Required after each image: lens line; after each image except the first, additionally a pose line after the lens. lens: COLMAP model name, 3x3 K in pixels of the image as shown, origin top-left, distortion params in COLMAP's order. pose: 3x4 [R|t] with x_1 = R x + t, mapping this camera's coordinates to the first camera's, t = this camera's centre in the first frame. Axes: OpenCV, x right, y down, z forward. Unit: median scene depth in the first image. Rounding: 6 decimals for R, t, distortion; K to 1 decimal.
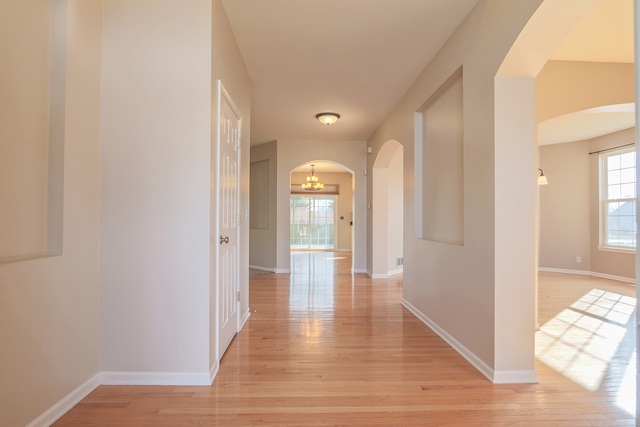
lens RADIAL K [[328.2, 0, 319.8], [0, 328.2, 212.1], [0, 0, 1]] dist [-0.005973, 0.000409]
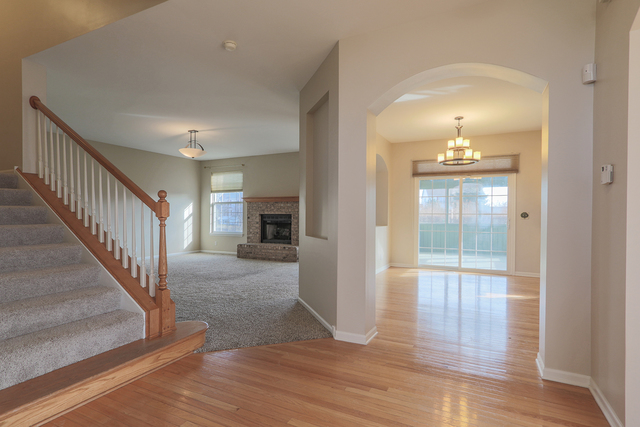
lens RADIAL K [[328.2, 0, 318.0], [0, 328.2, 213.6], [0, 0, 1]] dist [-0.005973, 0.000409]
pose [[0.865412, 0.005868, -0.501026, 0.046719], [0.001962, 0.999884, 0.015099, 0.006754], [0.501057, -0.014049, 0.865300, 0.390974]]
